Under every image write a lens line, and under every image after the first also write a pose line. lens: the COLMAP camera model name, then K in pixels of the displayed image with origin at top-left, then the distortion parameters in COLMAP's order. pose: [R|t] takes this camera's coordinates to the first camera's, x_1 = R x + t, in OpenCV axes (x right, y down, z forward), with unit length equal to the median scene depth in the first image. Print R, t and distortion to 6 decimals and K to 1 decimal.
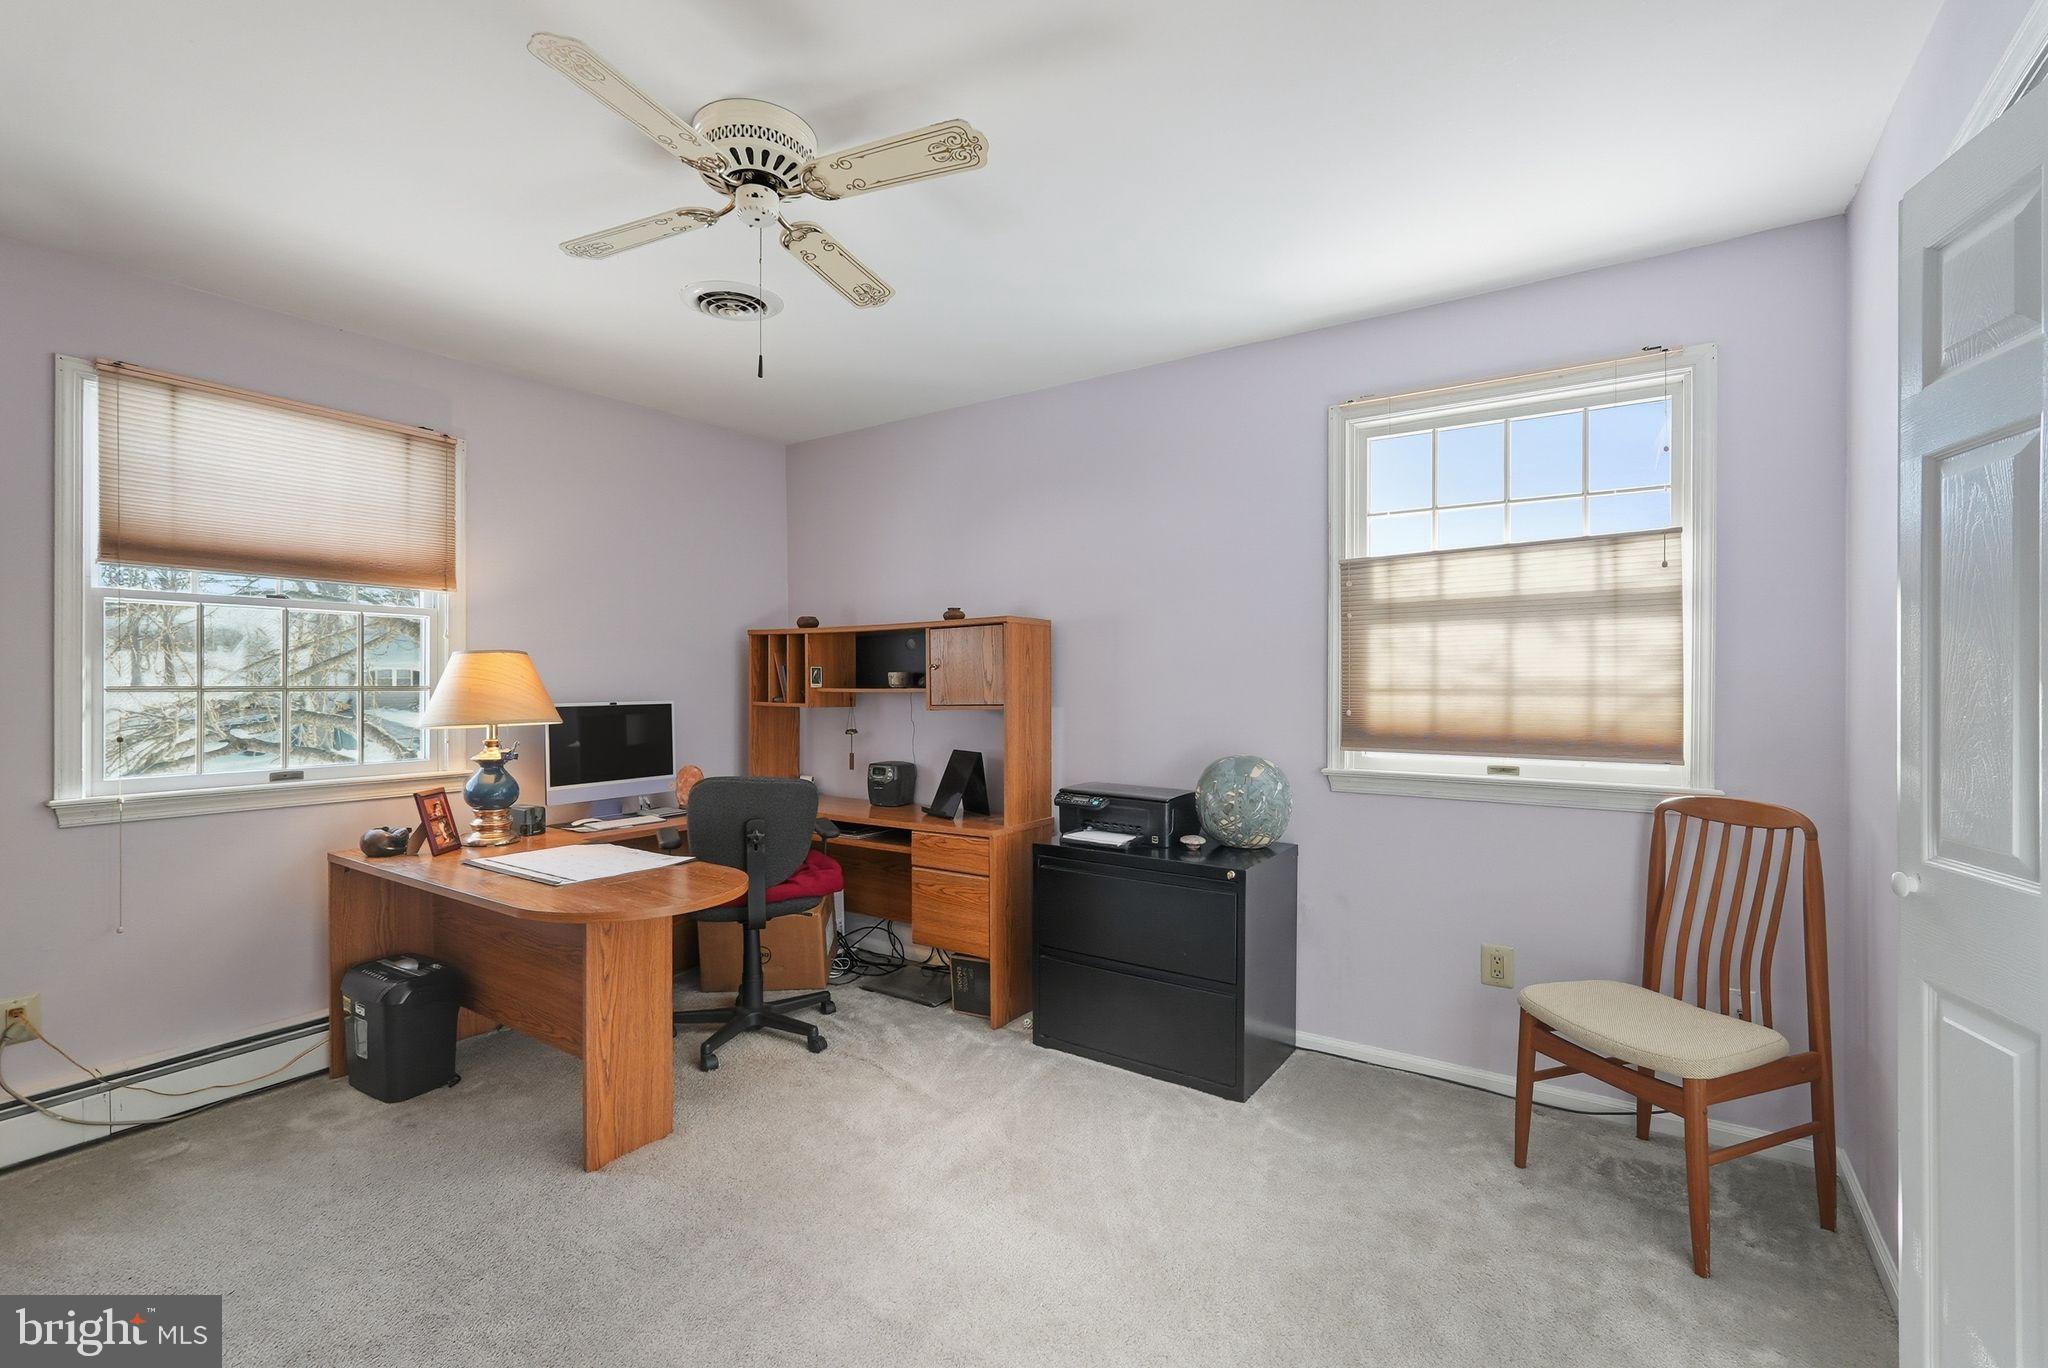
lens RADIAL K [[917.6, 0, 1033.1], [0, 917.6, 681.3], [0, 0, 1]] dist [-0.014895, 0.006977]
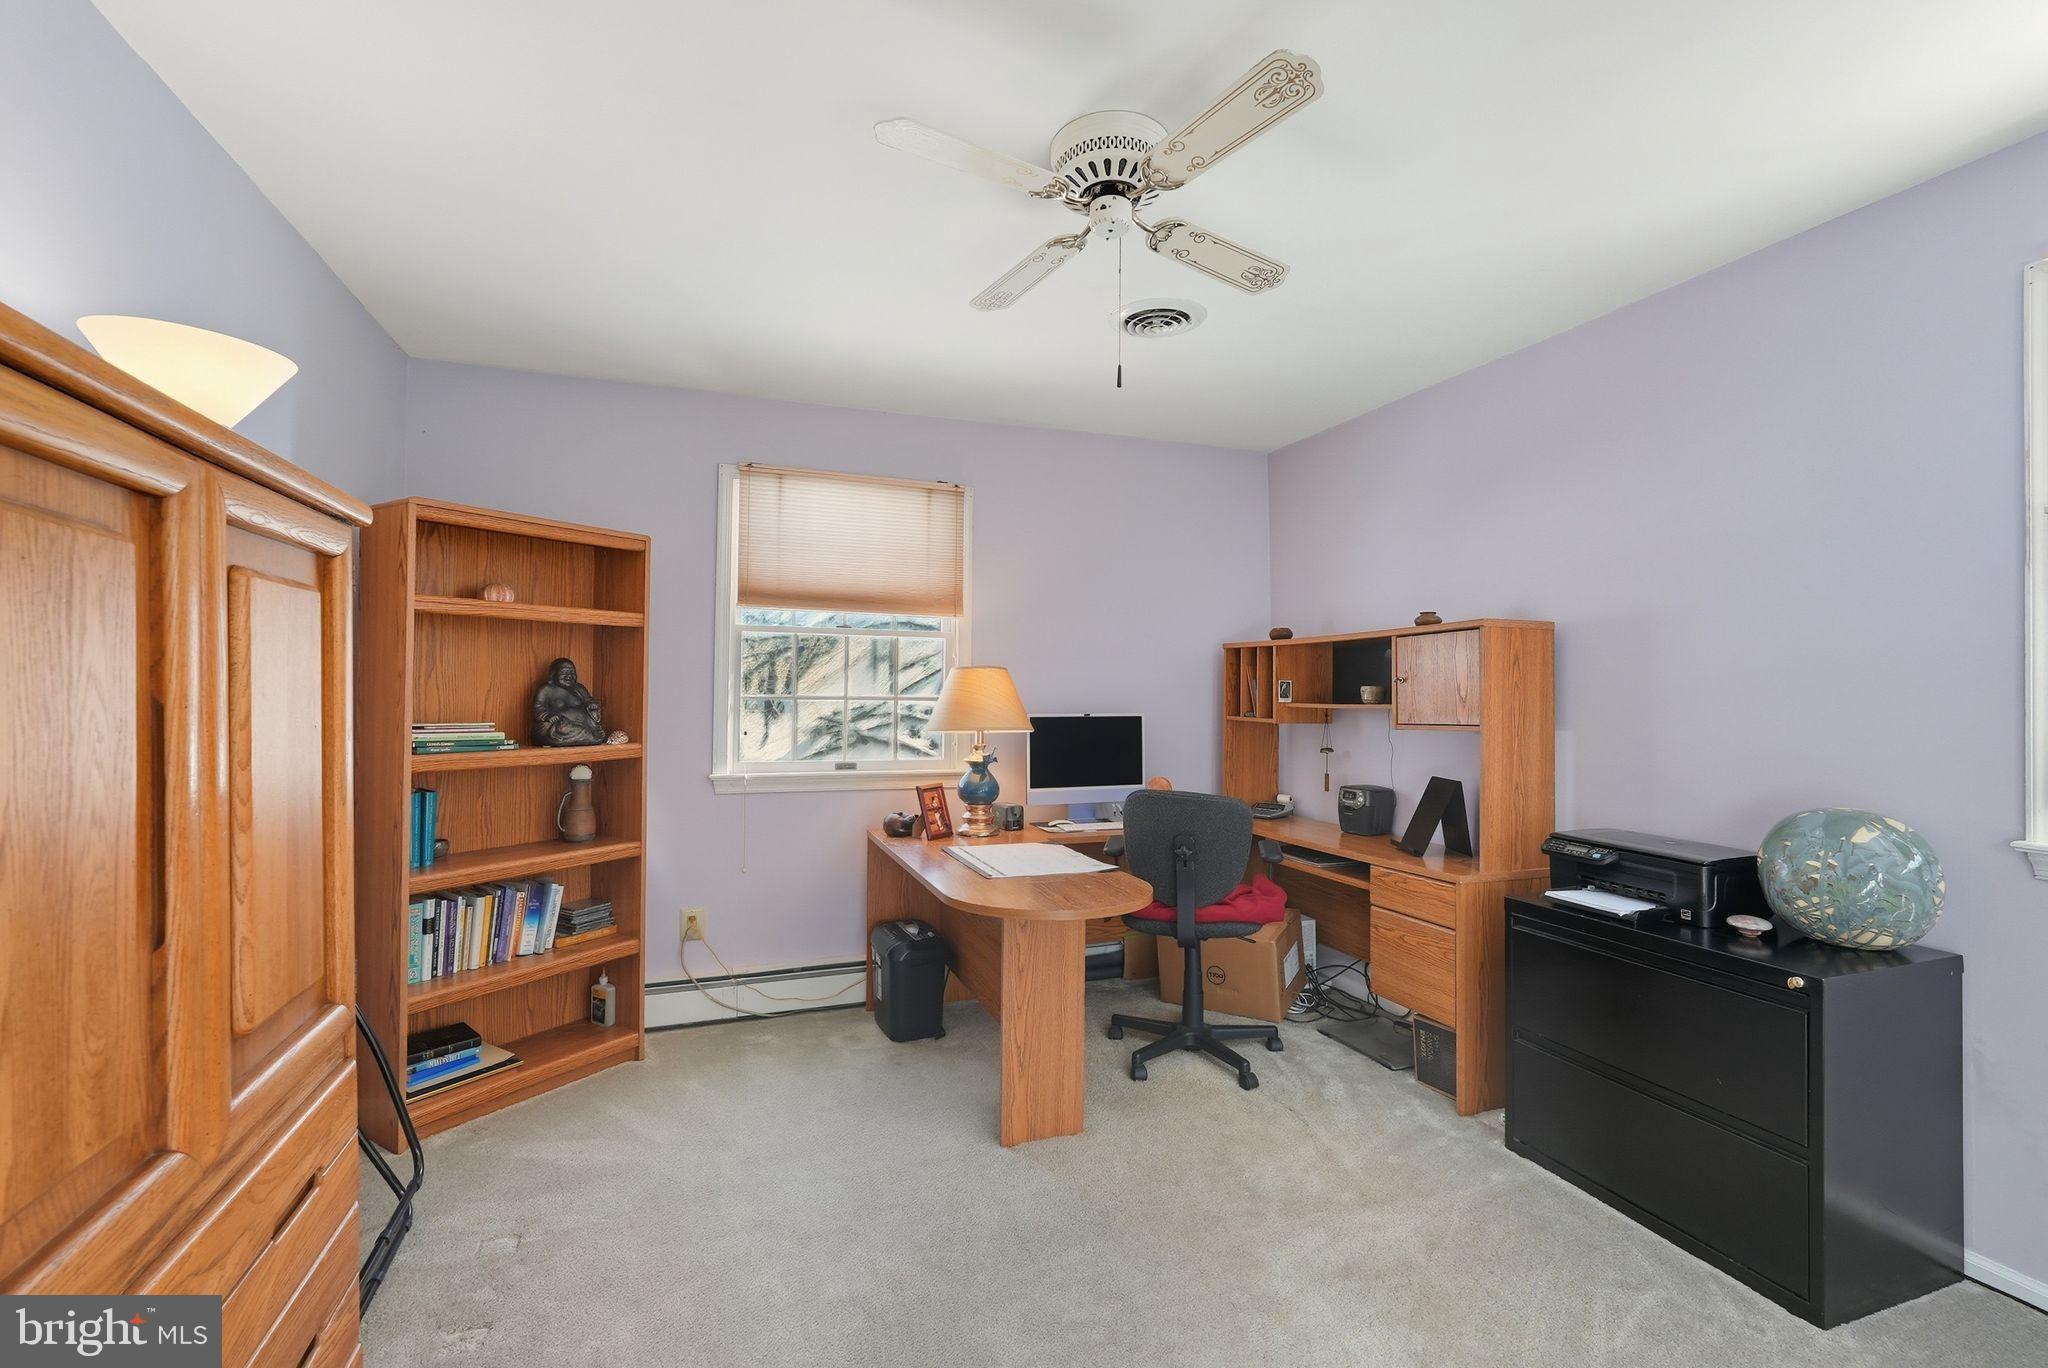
lens RADIAL K [[917.6, 0, 1025.2], [0, 917.6, 676.3], [0, 0, 1]] dist [-0.014895, 0.006977]
pose [[0.811620, -0.004246, -0.584170, 0.138681], [-0.008044, 0.999798, -0.018442, -0.000532], [0.584130, 0.019667, 0.811422, 0.100179]]
